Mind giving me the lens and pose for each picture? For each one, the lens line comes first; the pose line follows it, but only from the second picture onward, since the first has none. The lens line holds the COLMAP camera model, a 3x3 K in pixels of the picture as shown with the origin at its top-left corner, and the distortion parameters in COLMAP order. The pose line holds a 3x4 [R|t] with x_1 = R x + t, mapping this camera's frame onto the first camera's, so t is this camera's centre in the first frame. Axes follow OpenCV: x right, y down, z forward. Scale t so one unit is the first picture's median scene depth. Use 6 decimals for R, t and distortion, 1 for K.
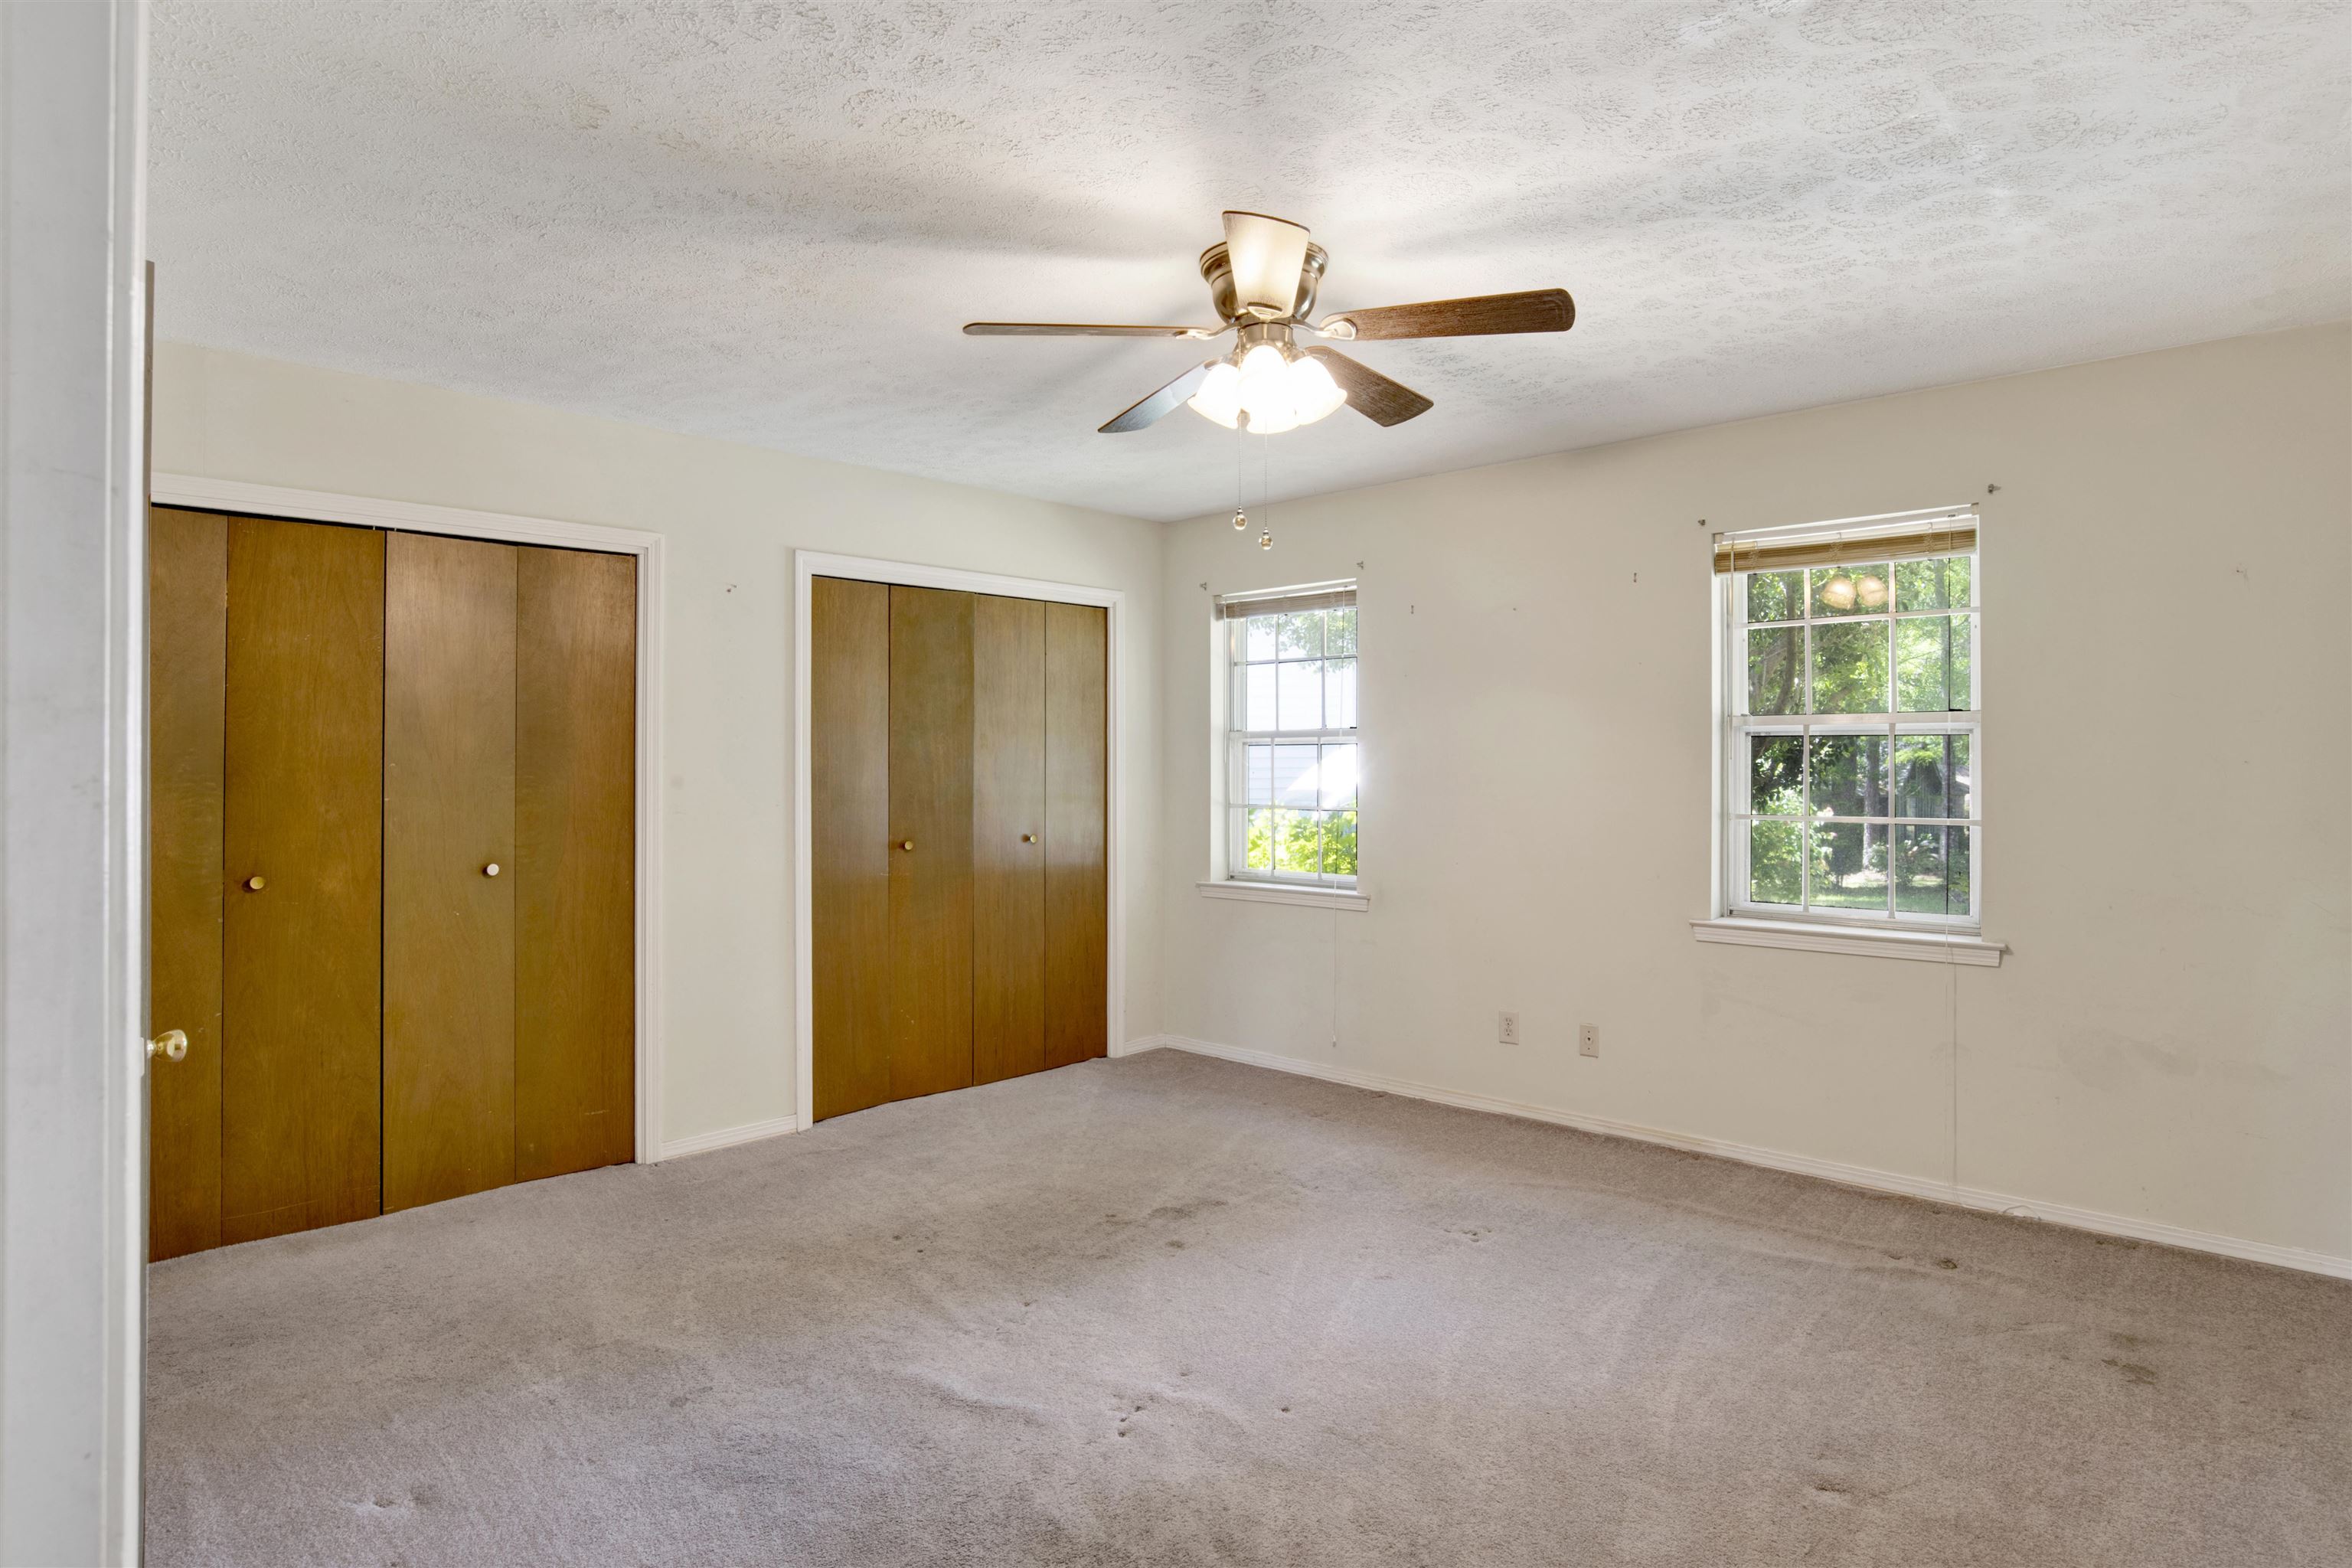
lens RADIAL K [[1271.9, 0, 1193.2], [0, 1271.9, 768.7], [0, 0, 1]] dist [-0.073226, 0.026010]
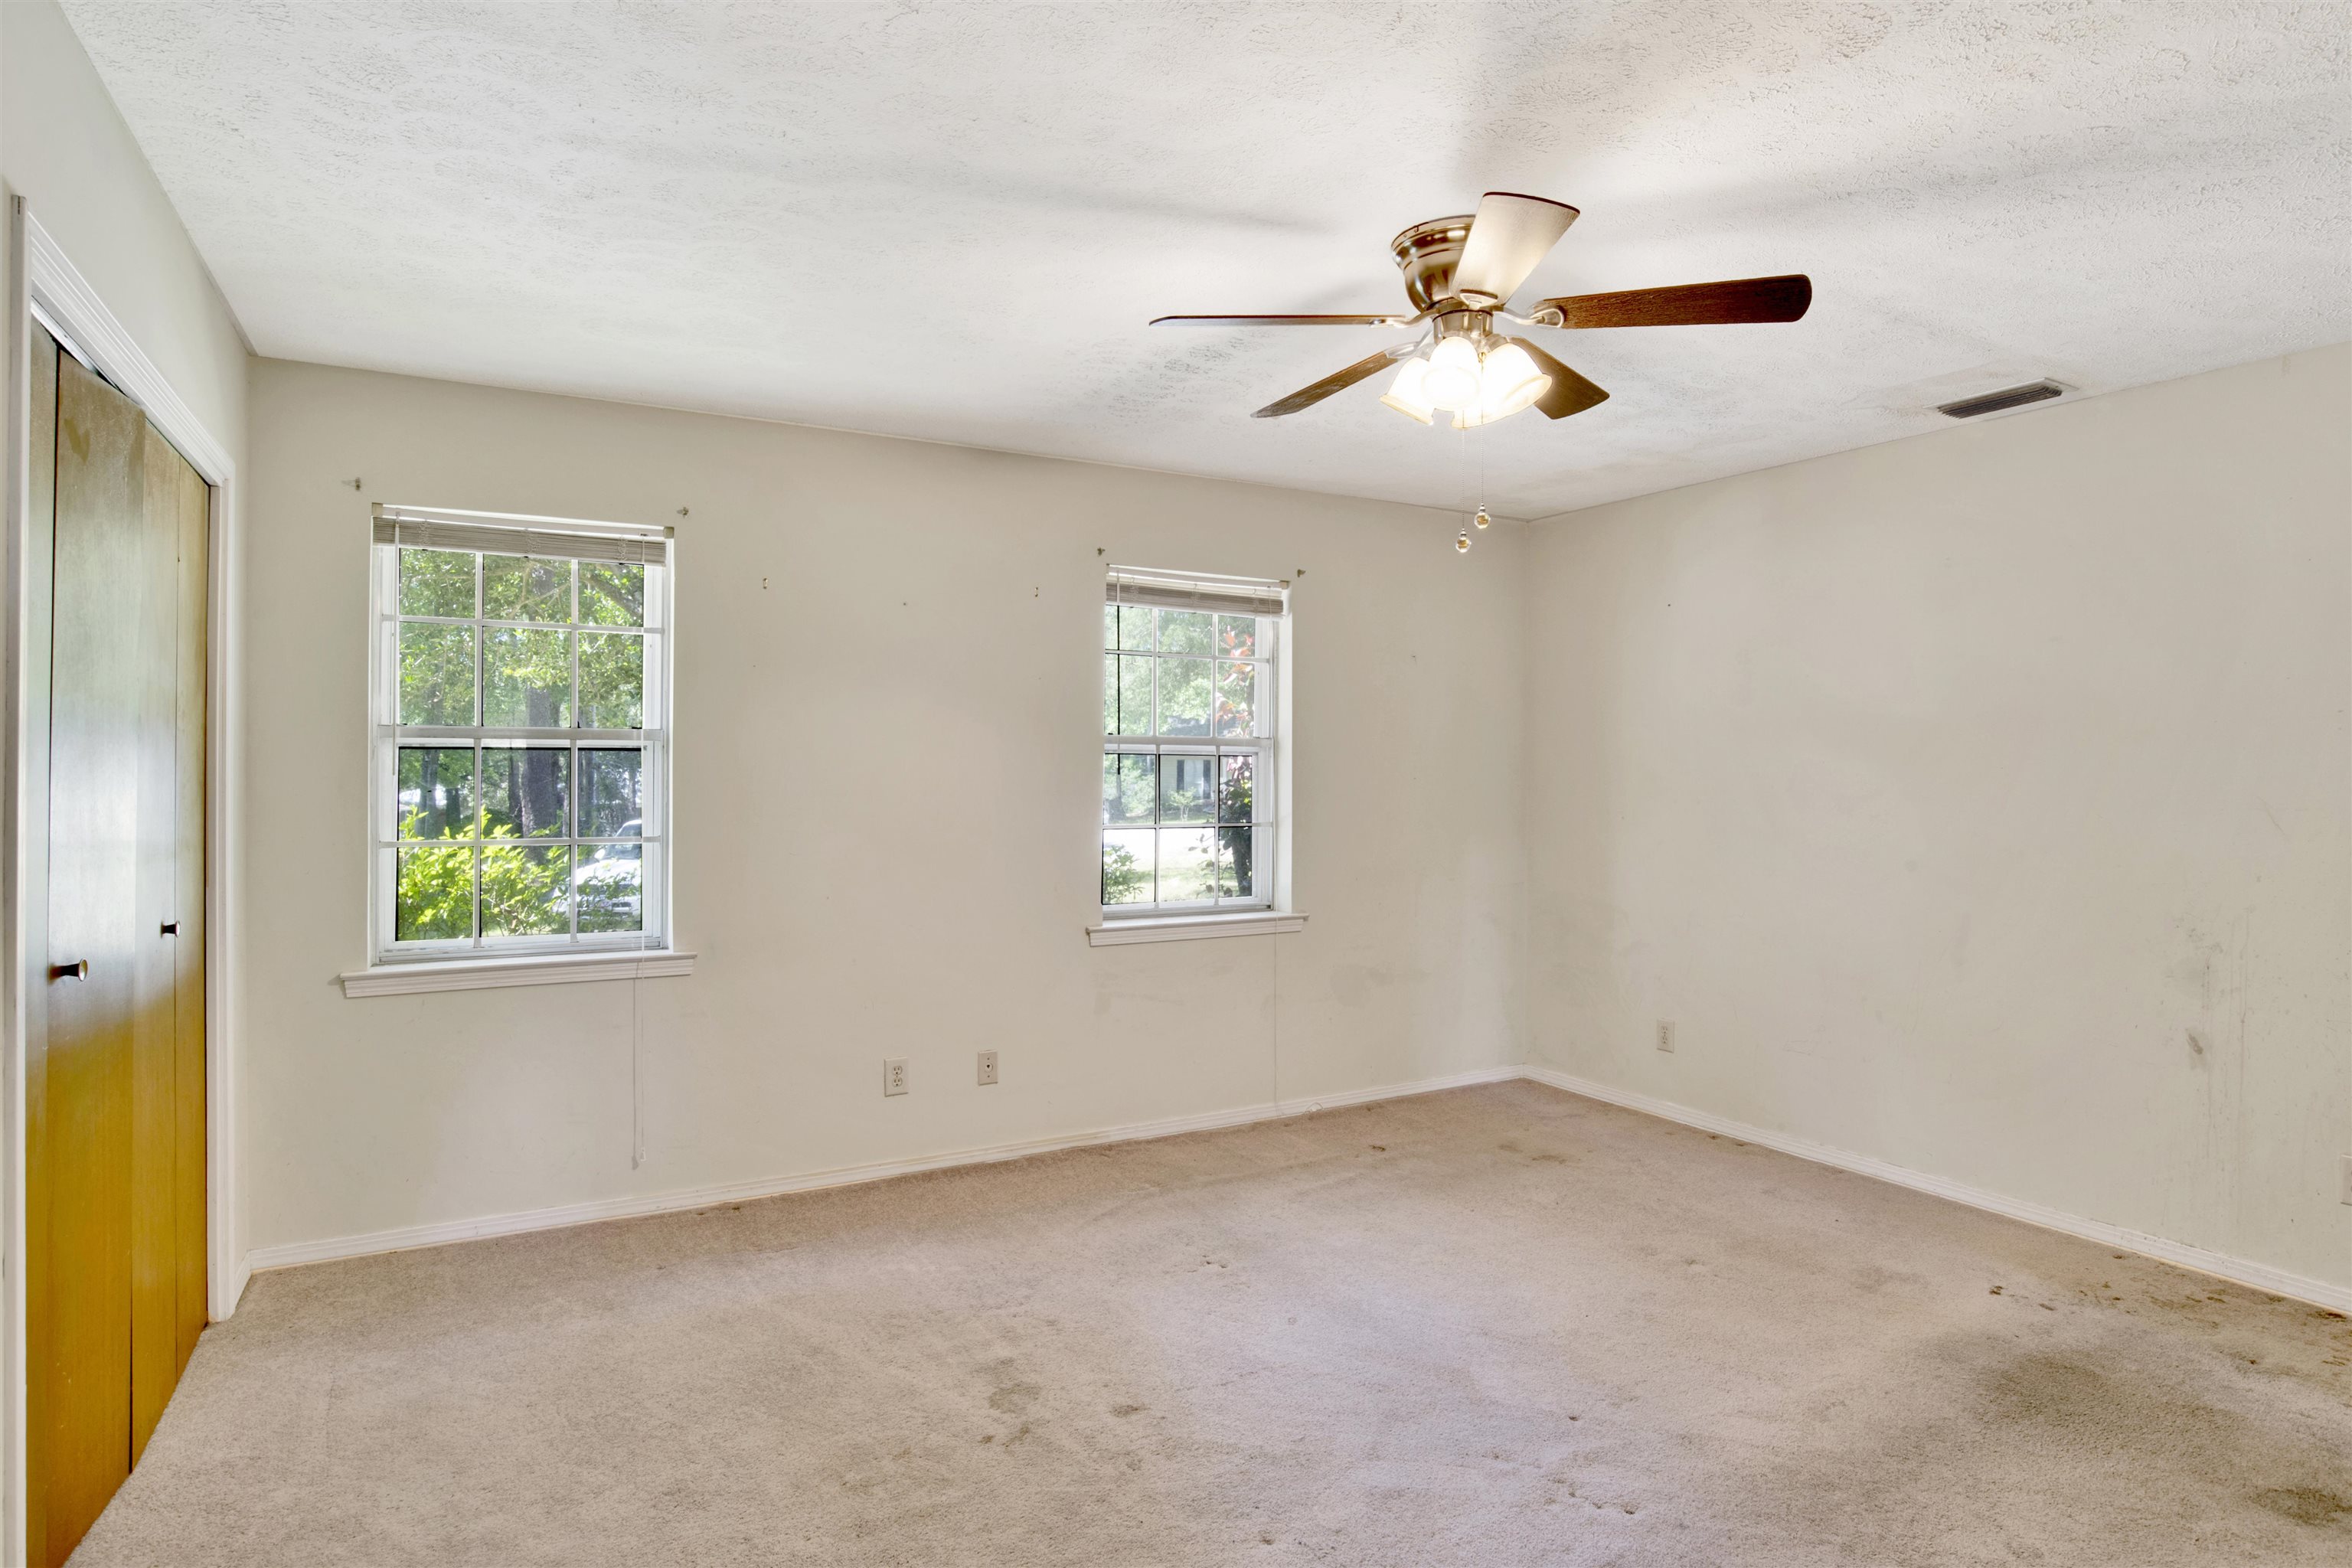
lens RADIAL K [[1271.9, 0, 1193.2], [0, 1271.9, 768.7], [0, 0, 1]] dist [-0.073226, 0.026010]
pose [[0.291819, 0.007079, 0.956447, -0.670698], [0.000672, 0.999971, -0.007606, -0.004018], [-0.956473, 0.002863, 0.291806, 0.682254]]
